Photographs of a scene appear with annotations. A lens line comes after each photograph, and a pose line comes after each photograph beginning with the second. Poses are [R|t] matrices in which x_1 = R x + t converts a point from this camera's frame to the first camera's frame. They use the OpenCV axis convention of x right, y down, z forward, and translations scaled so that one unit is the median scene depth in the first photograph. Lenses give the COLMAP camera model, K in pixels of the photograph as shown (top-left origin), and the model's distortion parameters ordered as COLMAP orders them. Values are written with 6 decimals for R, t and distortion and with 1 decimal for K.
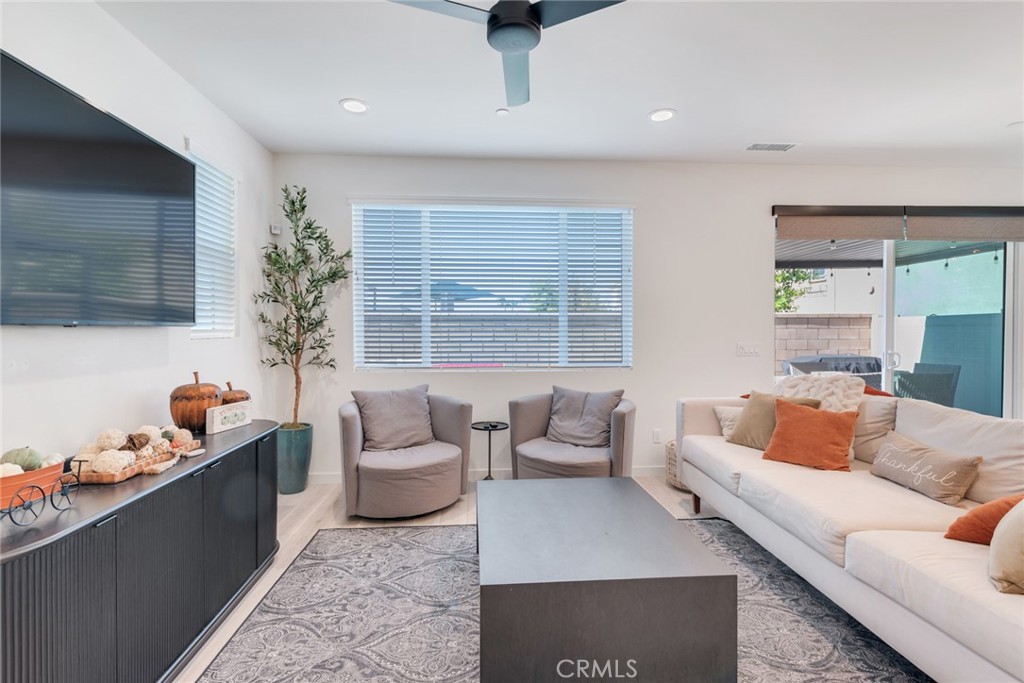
lens RADIAL K [[479.5, 0, 512.0], [0, 479.5, 341.5], [0, 0, 1]] dist [0.042661, -0.000074]
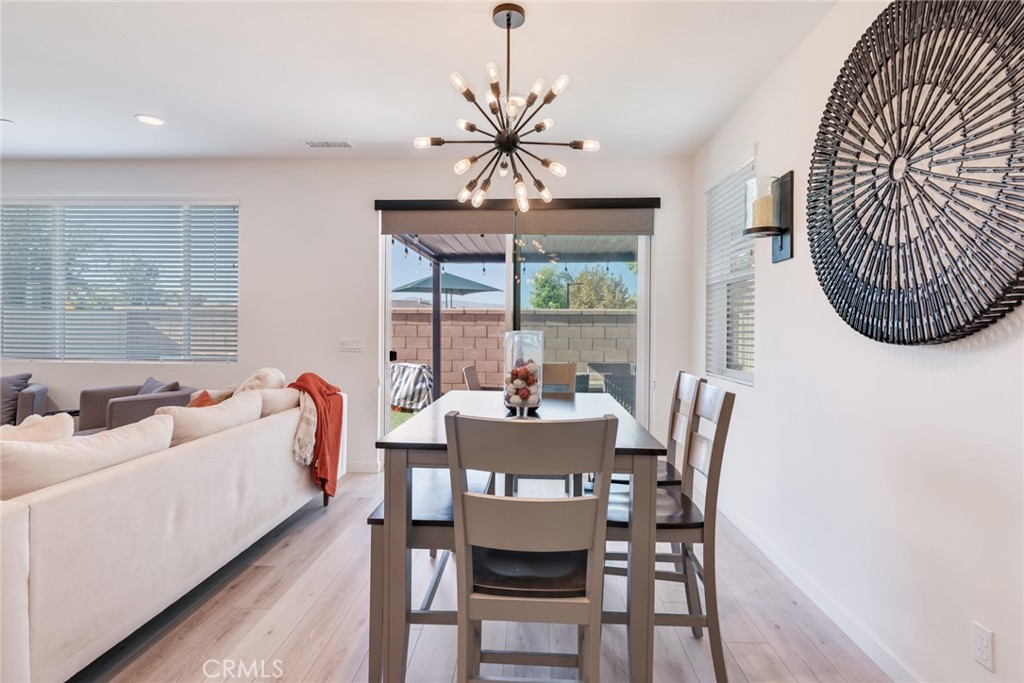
lens RADIAL K [[490.0, 0, 495.9], [0, 490.0, 326.6], [0, 0, 1]] dist [-0.002079, -0.000439]
pose [[0.990139, 0.009504, -0.139767, 0.869355], [-0.013002, 0.999624, -0.024135, -0.001443], [0.139485, 0.025714, 0.989890, 0.048050]]
